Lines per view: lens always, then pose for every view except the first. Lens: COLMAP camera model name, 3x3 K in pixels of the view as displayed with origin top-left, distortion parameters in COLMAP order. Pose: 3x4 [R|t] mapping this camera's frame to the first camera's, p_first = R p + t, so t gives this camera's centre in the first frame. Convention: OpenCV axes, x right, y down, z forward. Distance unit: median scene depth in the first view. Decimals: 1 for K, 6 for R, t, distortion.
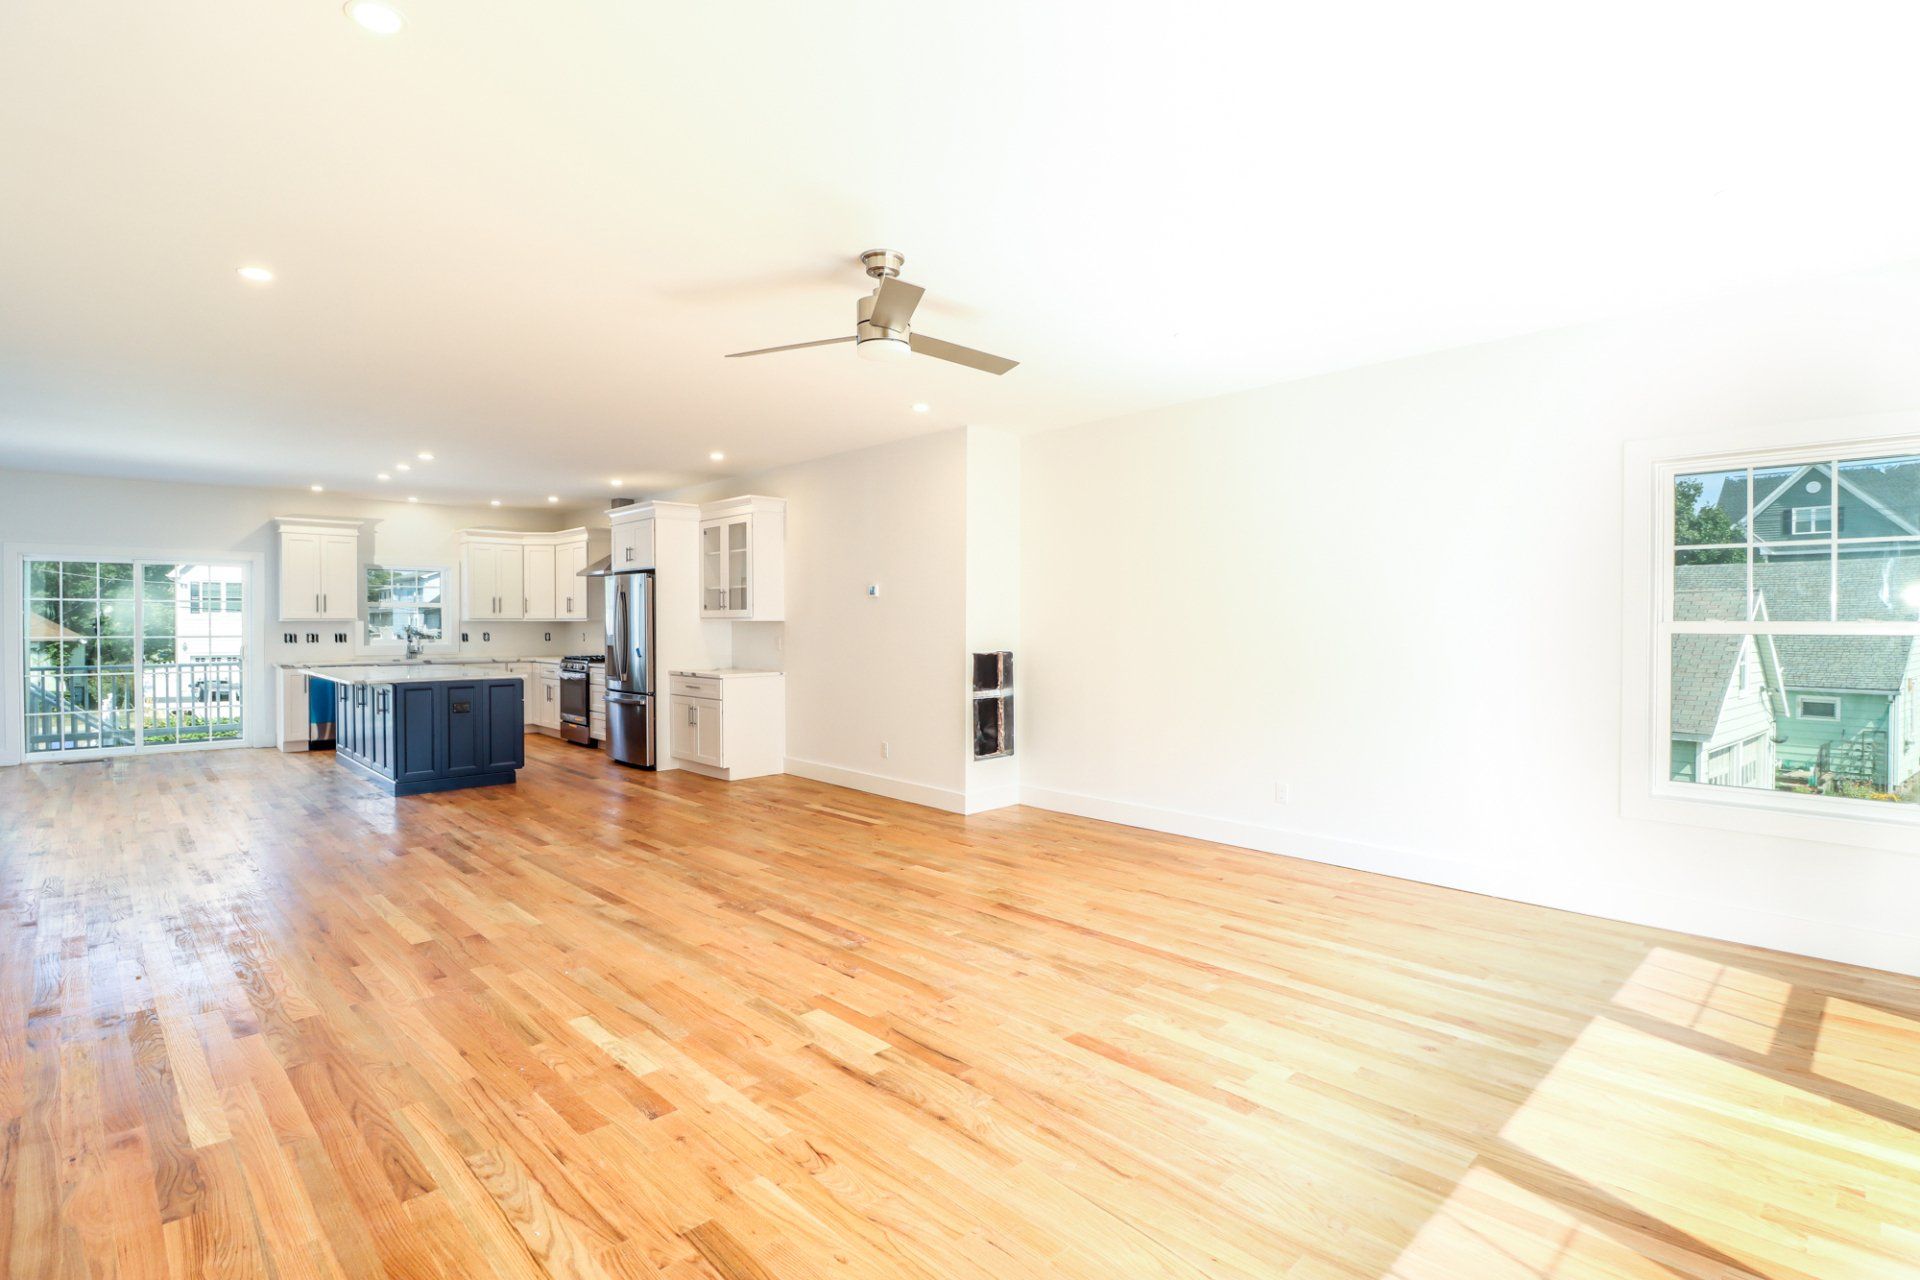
lens RADIAL K [[905.3, 0, 971.4], [0, 905.3, 634.3], [0, 0, 1]] dist [-0.000914, -0.013567]
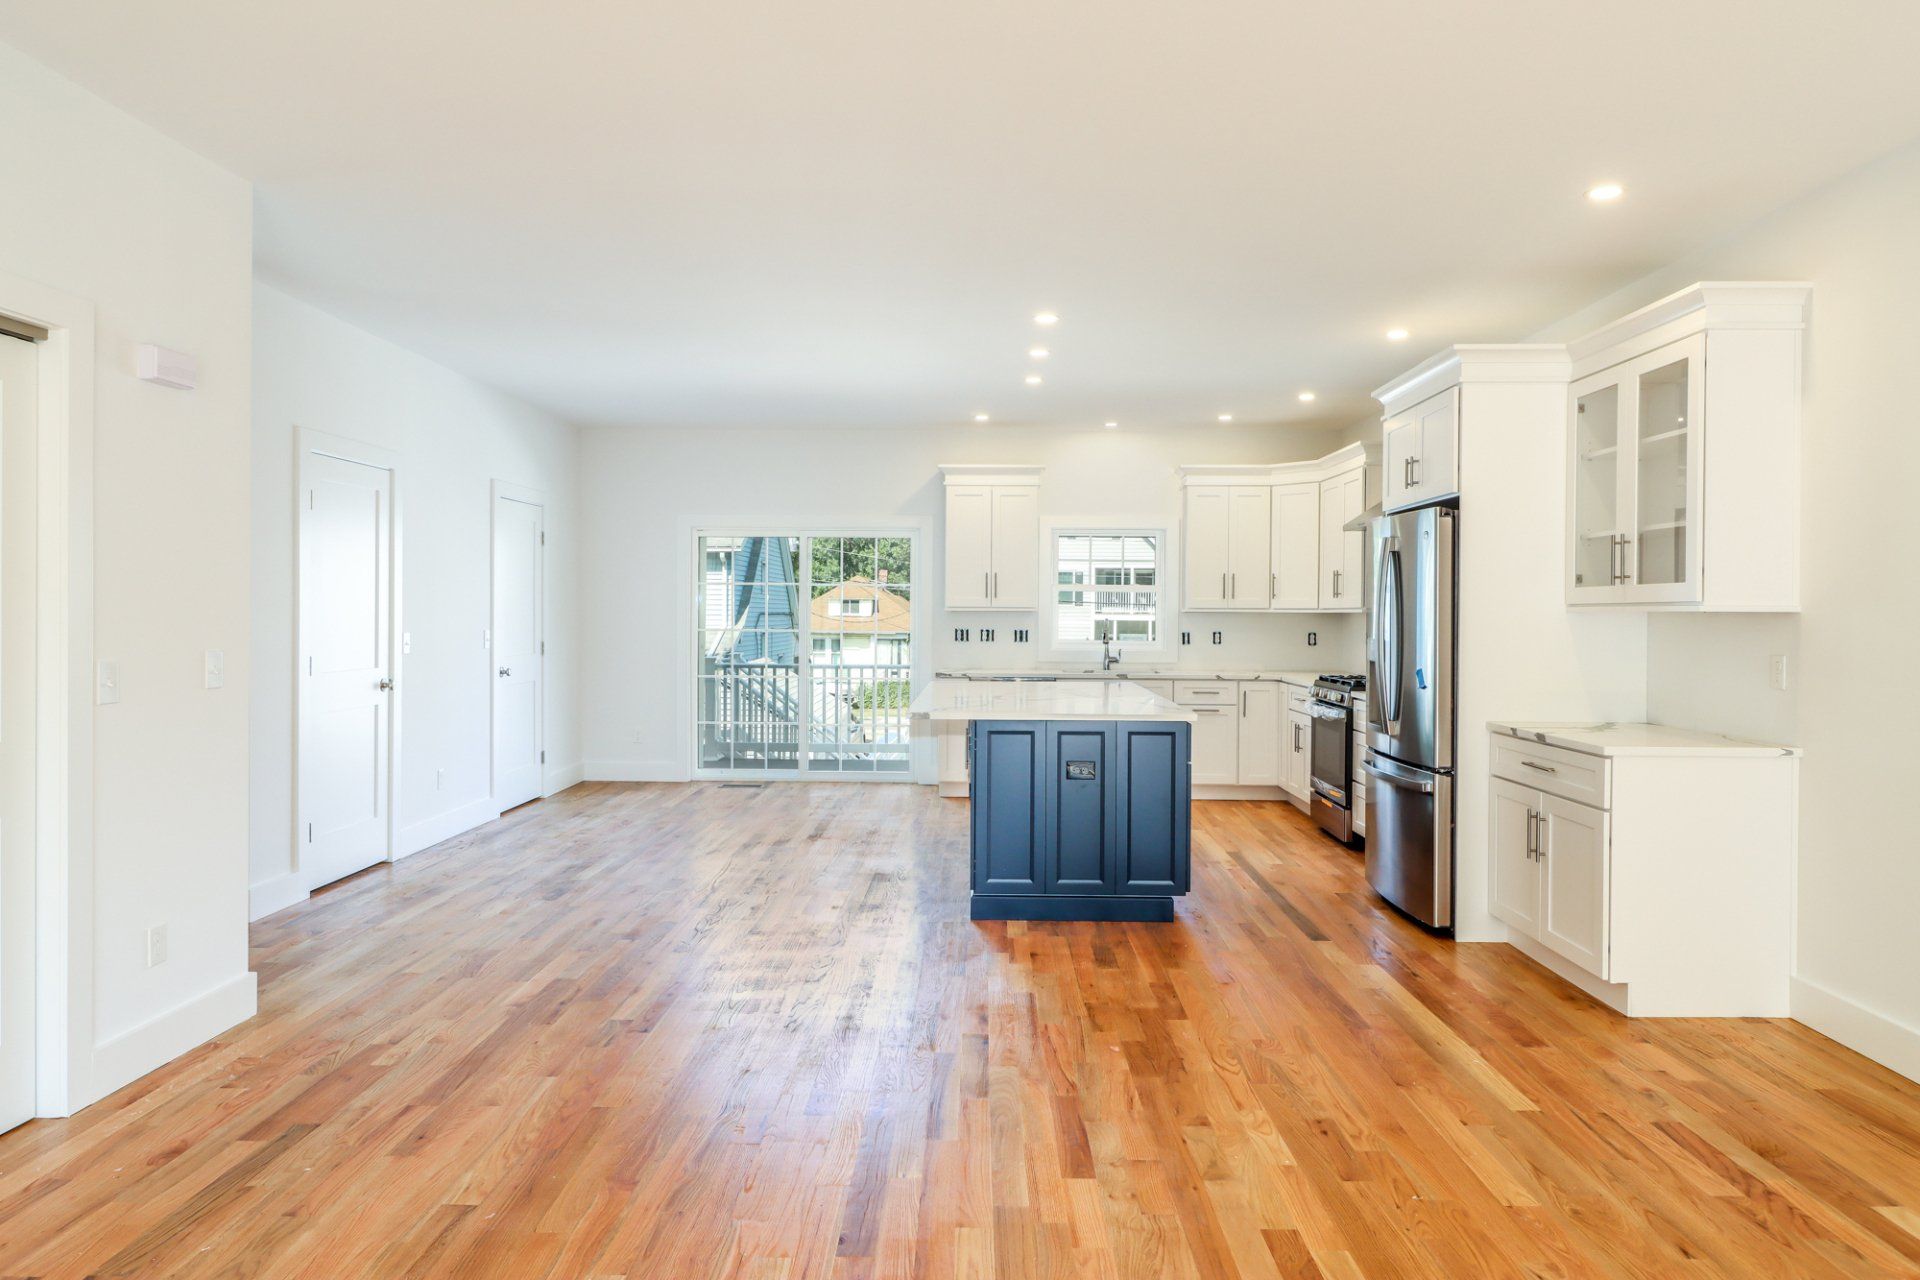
lens RADIAL K [[1197.9, 0, 960.2], [0, 1197.9, 629.8], [0, 0, 1]] dist [0.004800, -0.001968]
pose [[0.697941, 0.013244, -0.716033, -0.087523], [-0.015434, 0.999875, 0.003449, -0.003411], [0.715989, 0.008644, 0.698058, 0.379055]]
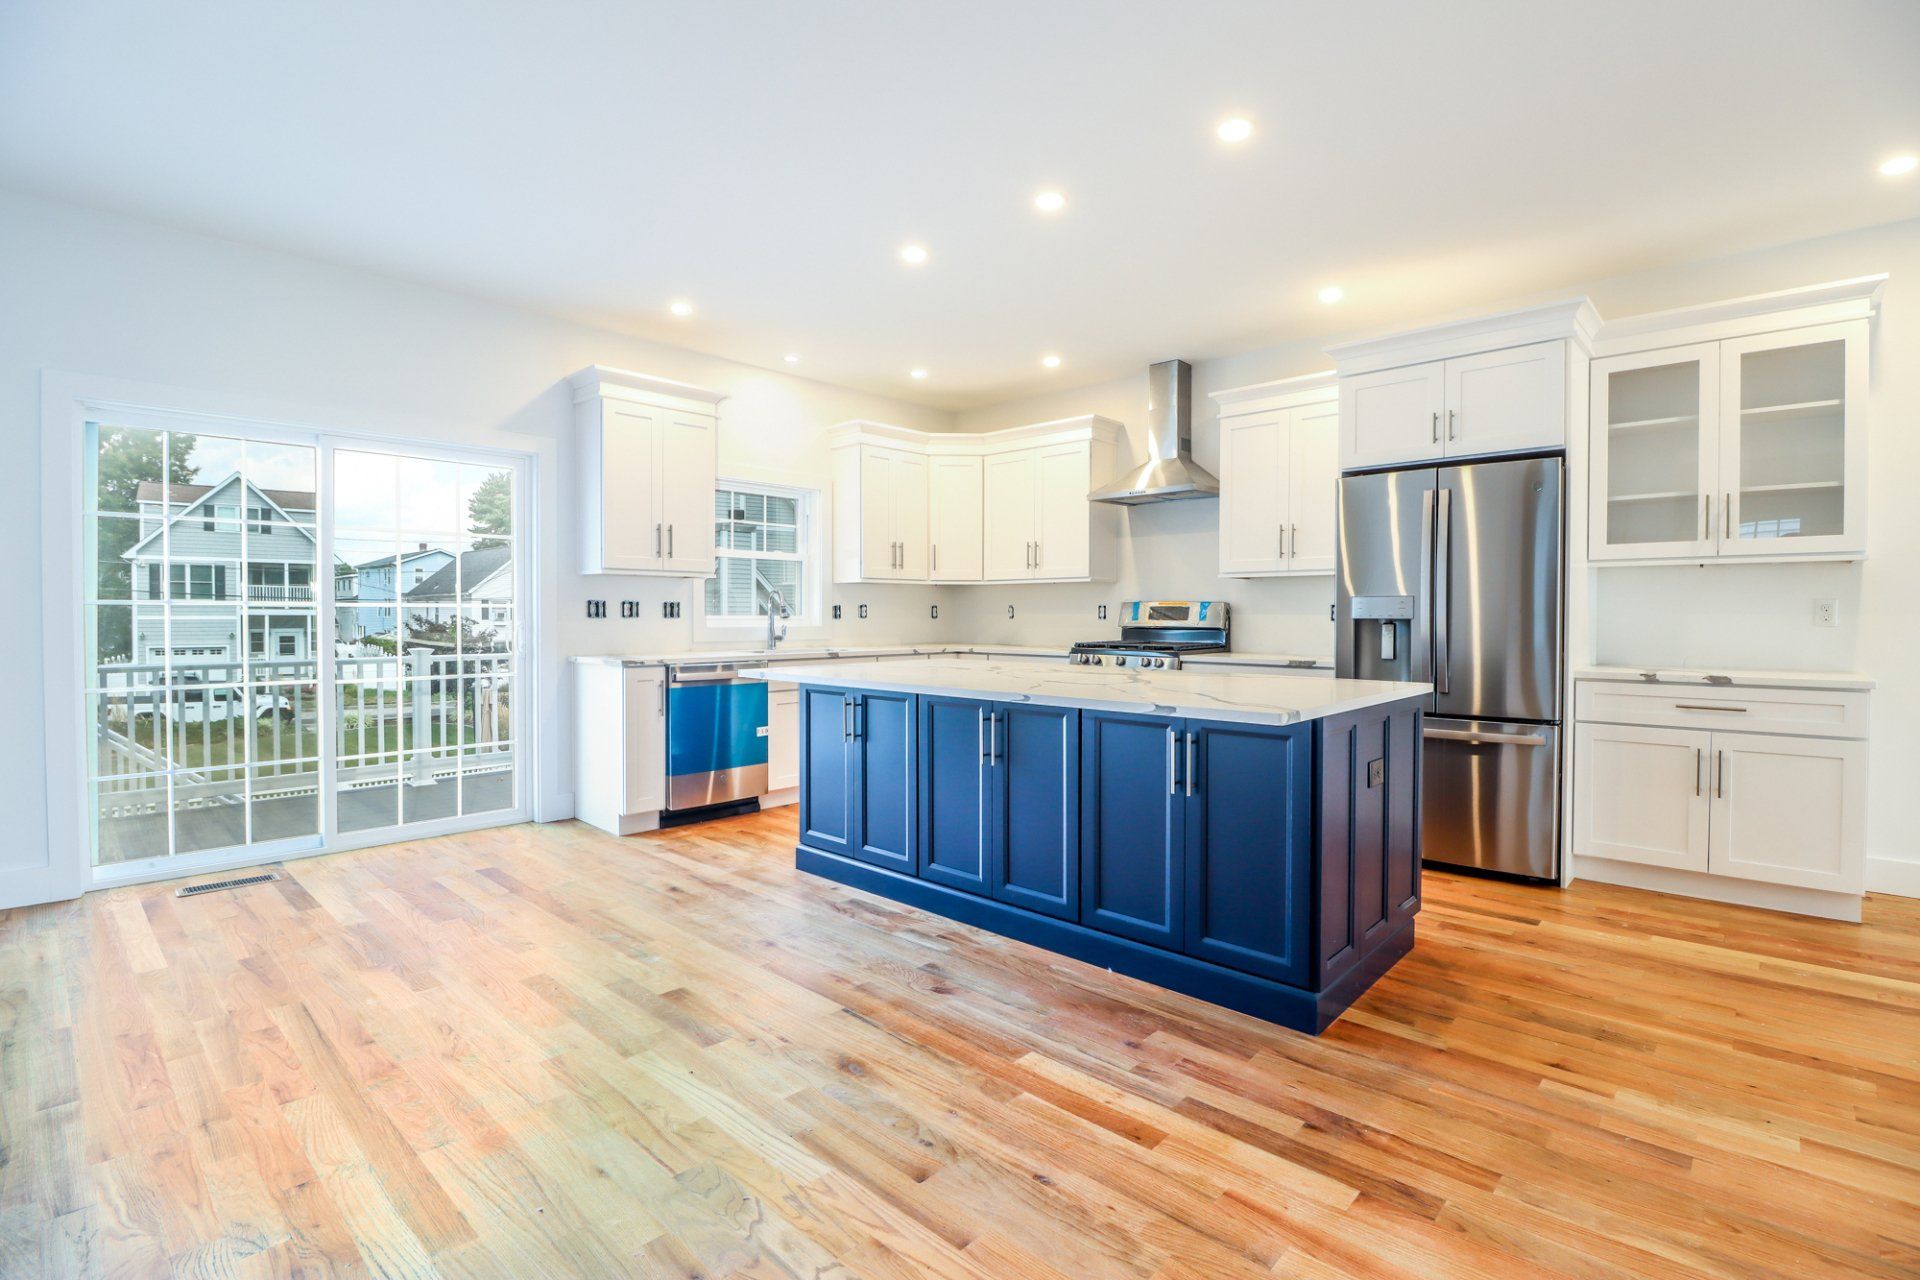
lens RADIAL K [[891.4, 0, 963.2], [0, 891.4, 629.7], [0, 0, 1]] dist [-0.001270, -0.011991]
pose [[0.998779, -0.001304, 0.049393, -0.639734], [0.001068, 0.999988, 0.004812, 0.015694], [-0.049399, -0.004753, 0.998768, 0.533465]]
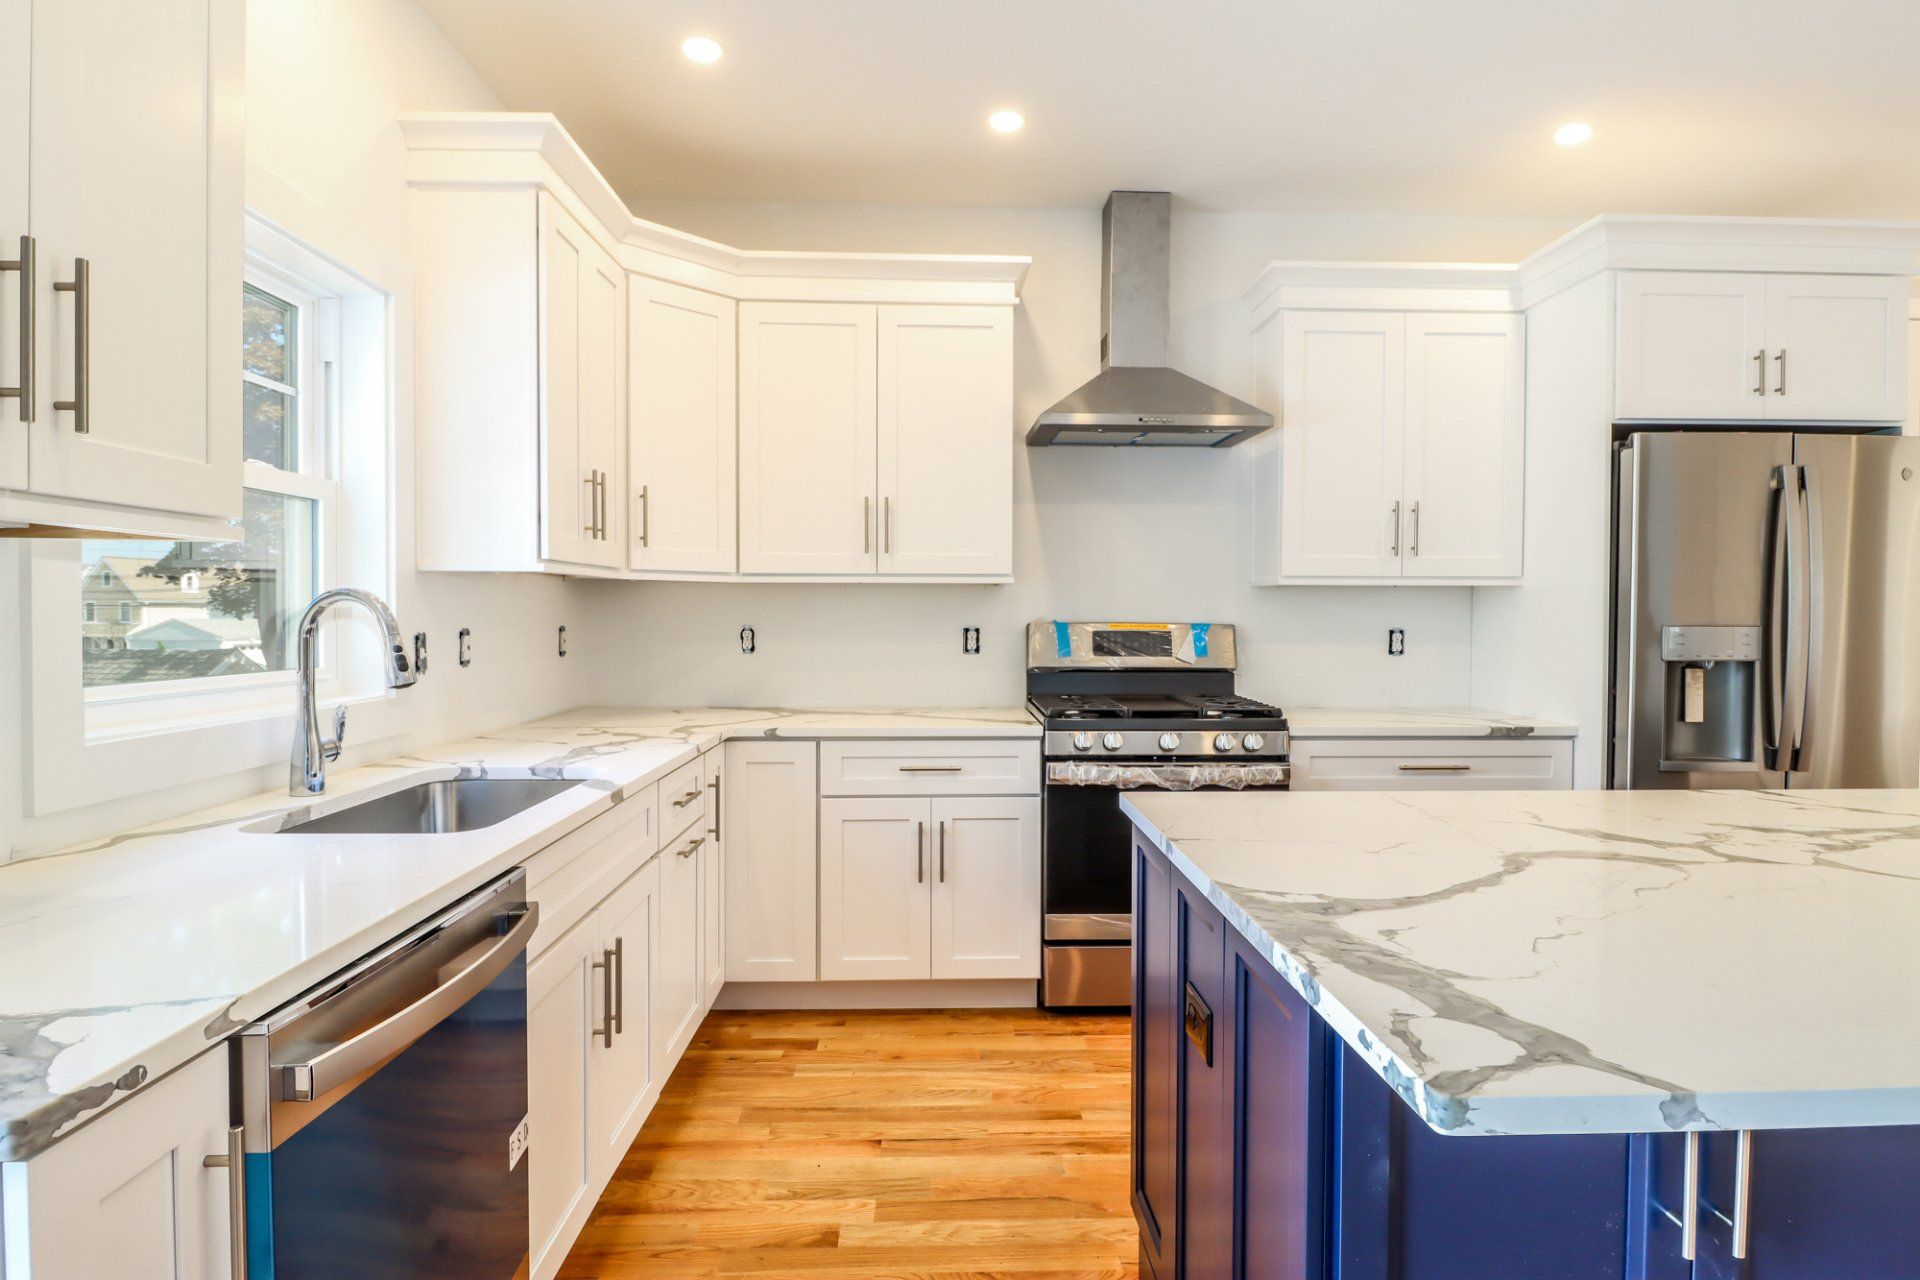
lens RADIAL K [[1038.7, 0, 965.7], [0, 1038.7, 629.6], [0, 0, 1]] dist [-0.001117, -0.001823]
pose [[0.672706, -0.011480, 0.739821, -0.821058], [0.007995, 0.999934, 0.008246, -0.003093], [-0.739867, 0.000368, 0.672754, 0.944509]]
